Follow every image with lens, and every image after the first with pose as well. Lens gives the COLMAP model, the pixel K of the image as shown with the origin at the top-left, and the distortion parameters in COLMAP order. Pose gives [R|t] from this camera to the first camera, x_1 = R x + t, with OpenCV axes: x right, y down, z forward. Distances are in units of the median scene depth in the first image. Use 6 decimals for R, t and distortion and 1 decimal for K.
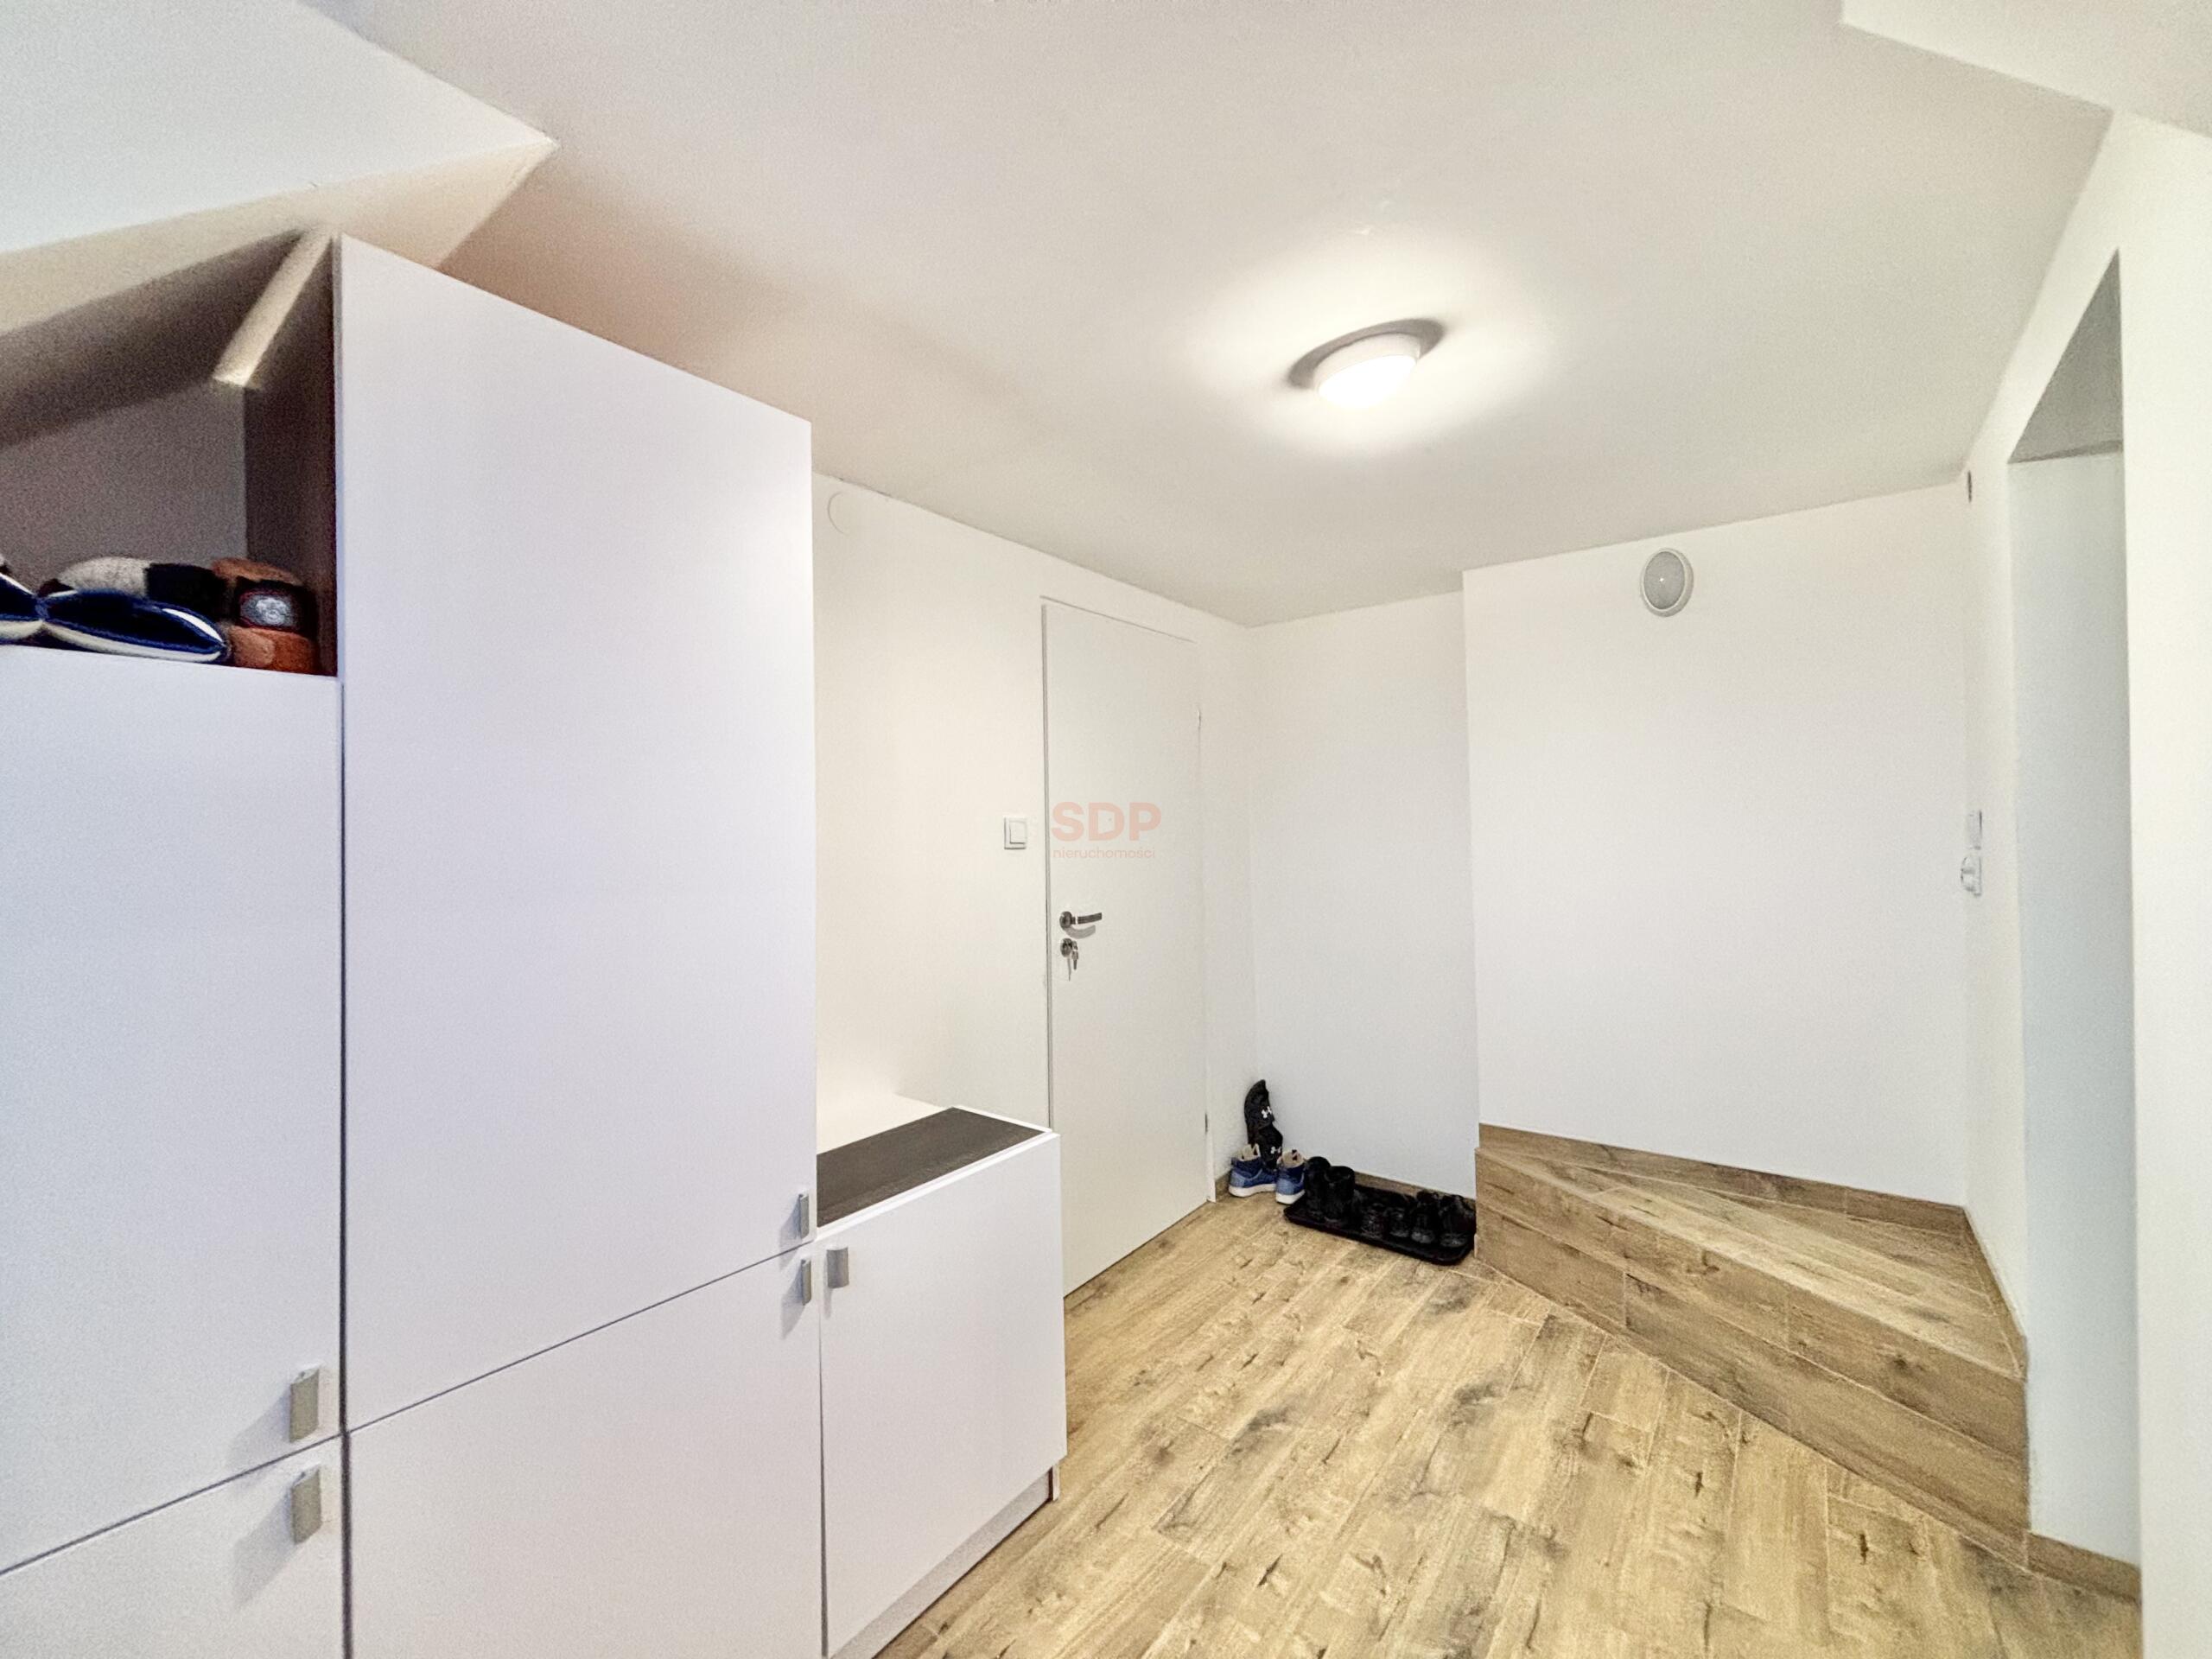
lens RADIAL K [[890.5, 0, 1099.1], [0, 890.5, 827.3], [0, 0, 1]] dist [-0.001144, -0.000755]
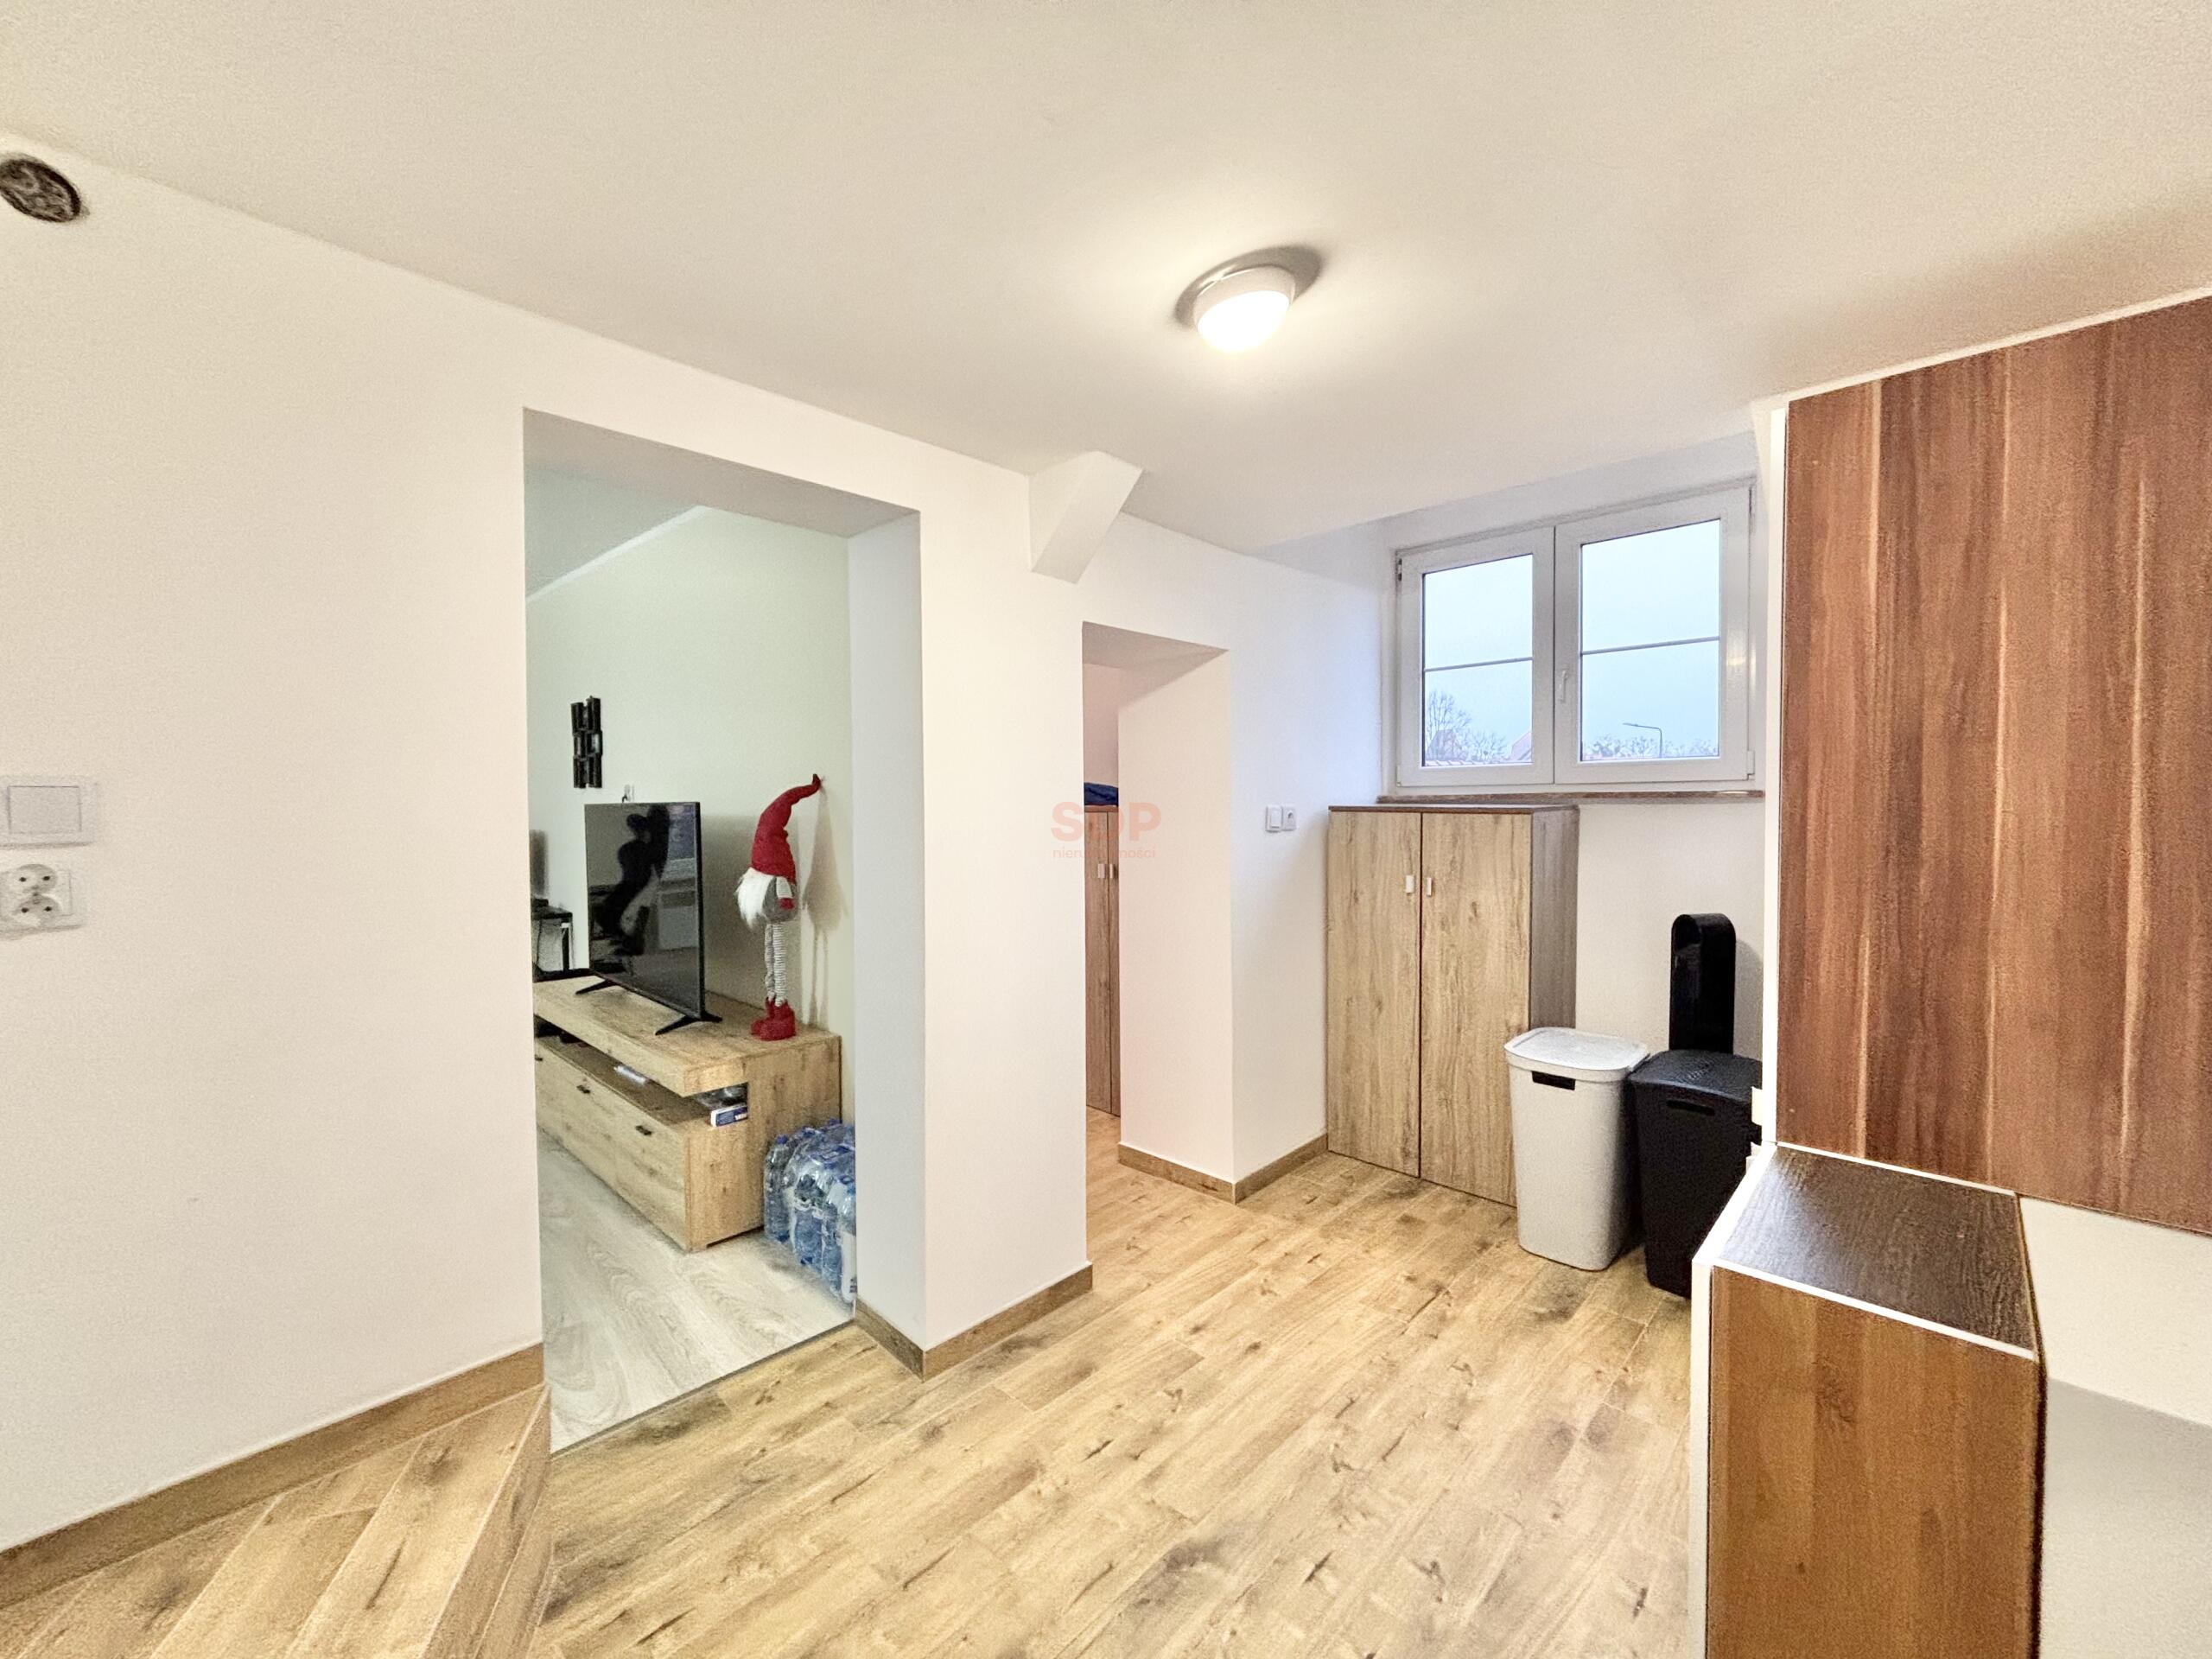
lens RADIAL K [[890.5, 0, 1099.1], [0, 890.5, 827.3], [0, 0, 1]] dist [-0.001144, -0.000755]
pose [[-0.994315, 0.015637, 0.105327, 0.352347], [0.018237, 0.999551, 0.023766, 0.010304], [-0.104908, 0.025552, -0.994154, 1.929994]]
